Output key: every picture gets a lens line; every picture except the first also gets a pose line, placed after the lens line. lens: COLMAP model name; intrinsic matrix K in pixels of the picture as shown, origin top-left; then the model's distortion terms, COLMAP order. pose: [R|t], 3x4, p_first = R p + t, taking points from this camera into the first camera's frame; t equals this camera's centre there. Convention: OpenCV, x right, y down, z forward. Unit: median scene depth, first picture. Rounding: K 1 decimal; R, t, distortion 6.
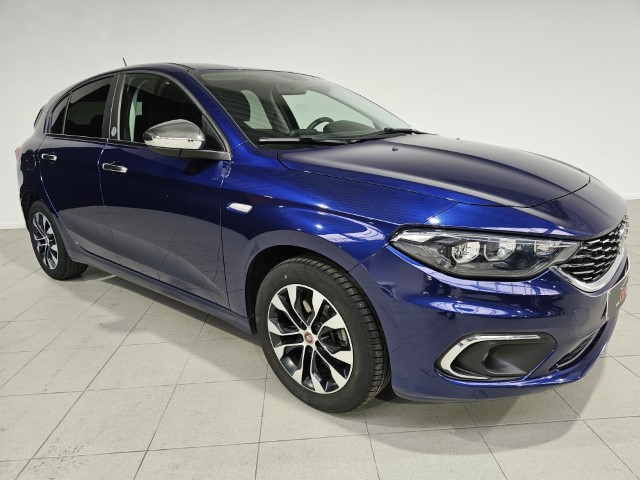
lens RADIAL K [[440.7, 0, 320.0], [0, 440.7, 240.0], [0, 0, 1]] dist [0.028243, -0.004399]
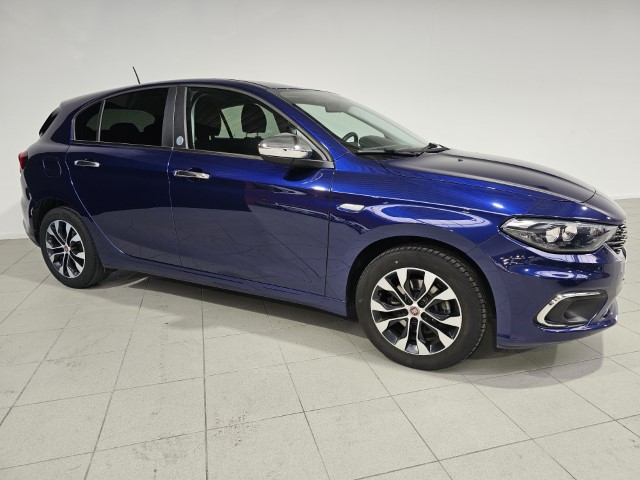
lens RADIAL K [[440.7, 0, 320.0], [0, 440.7, 240.0], [0, 0, 1]] dist [0.028243, -0.004399]
pose [[0.973855, -0.026478, 0.225622, -0.561630], [0.032105, 0.999257, -0.021305, 0.040621], [-0.224890, 0.027992, 0.973982, -0.154605]]
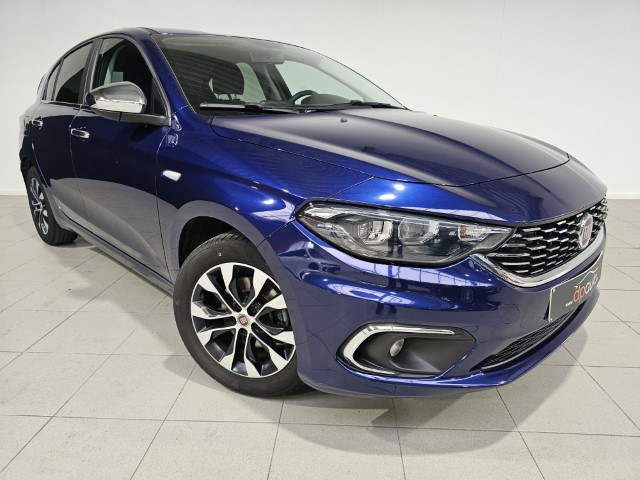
lens RADIAL K [[440.7, 0, 320.0], [0, 440.7, 240.0], [0, 0, 1]] dist [0.028243, -0.004399]
pose [[0.993323, 0.061349, -0.097703, 0.248034], [-0.058471, 0.997775, 0.032046, 0.017393], [0.099452, -0.026119, 0.994700, 0.082902]]
